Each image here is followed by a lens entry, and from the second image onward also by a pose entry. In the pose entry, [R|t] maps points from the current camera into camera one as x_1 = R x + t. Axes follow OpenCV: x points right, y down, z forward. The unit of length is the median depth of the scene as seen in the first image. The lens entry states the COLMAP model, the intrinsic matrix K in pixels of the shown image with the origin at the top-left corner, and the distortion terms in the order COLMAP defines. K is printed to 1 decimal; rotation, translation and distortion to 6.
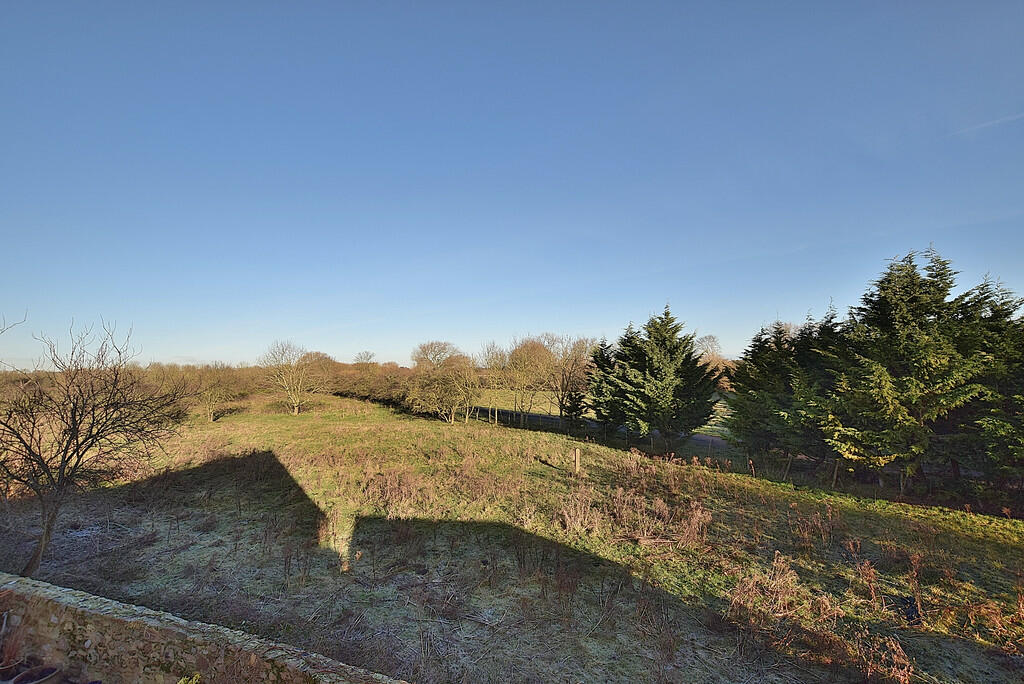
lens RADIAL K [[459.8, 0, 526.0], [0, 459.8, 345.6], [0, 0, 1]] dist [-0.023558, 0.000471]
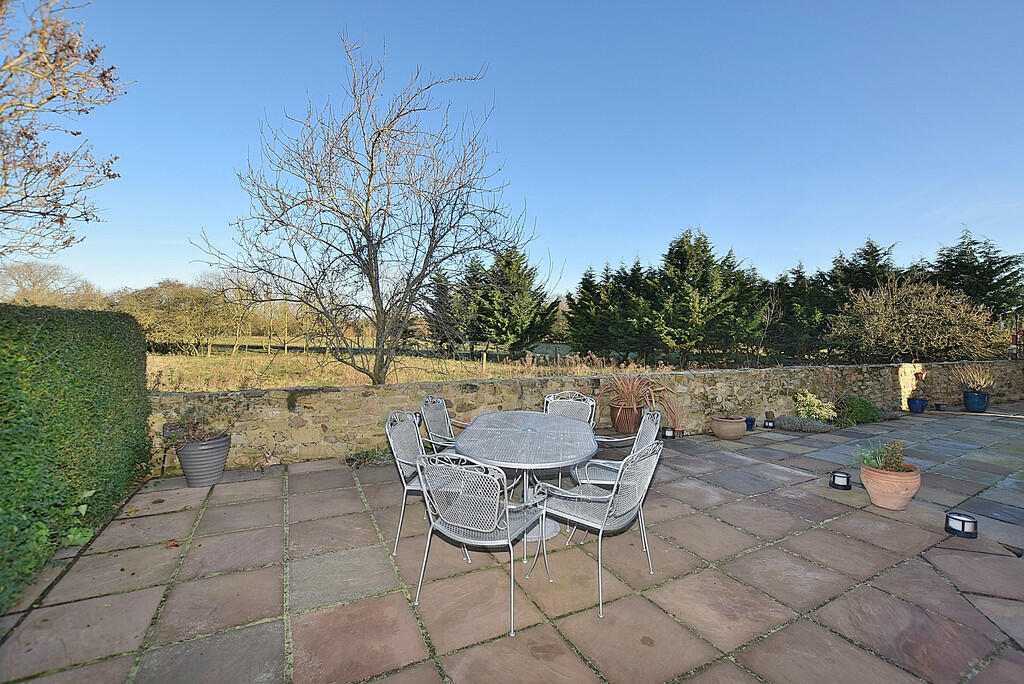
lens RADIAL K [[459.8, 0, 526.0], [0, 459.8, 345.6], [0, 0, 1]] dist [-0.023558, 0.000471]
pose [[0.705750, 0.004885, 0.708444, -0.532383], [-0.062199, 0.996542, 0.055091, 0.120772], [-0.705726, -0.082945, 0.703613, 0.127817]]
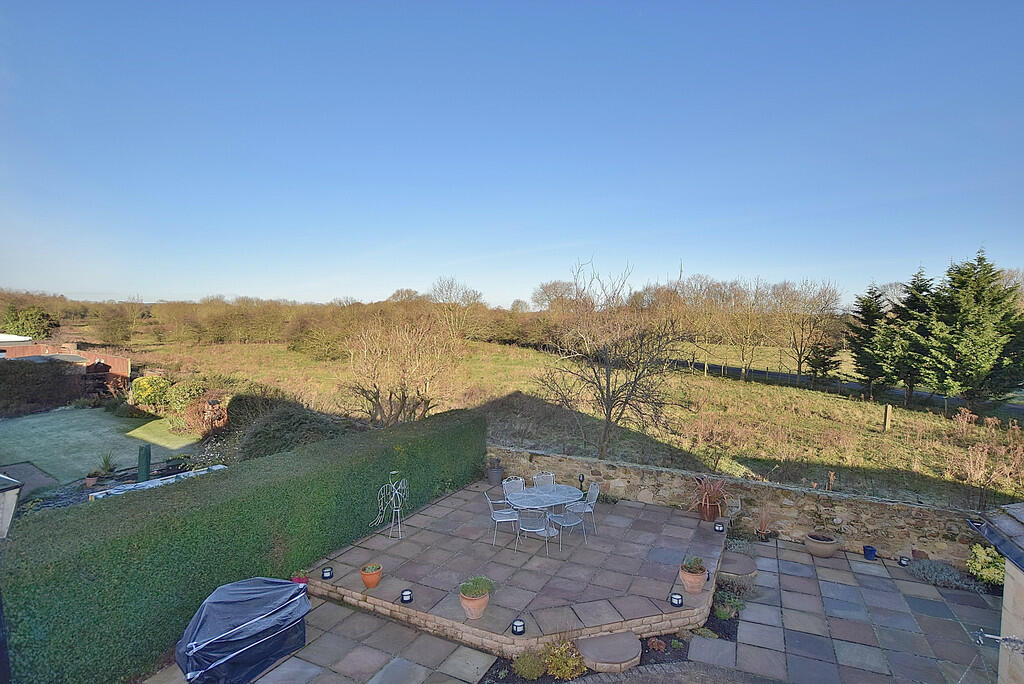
lens RADIAL K [[542.6, 0, 512.0], [0, 542.6, 342.0], [0, 0, 1]] dist [-0.013961, -0.000332]
pose [[0.985975, 0.042090, -0.161497, -0.411648], [-0.025365, 0.994226, 0.104265, 0.002191], [0.164953, -0.098706, 0.981350, -0.159700]]
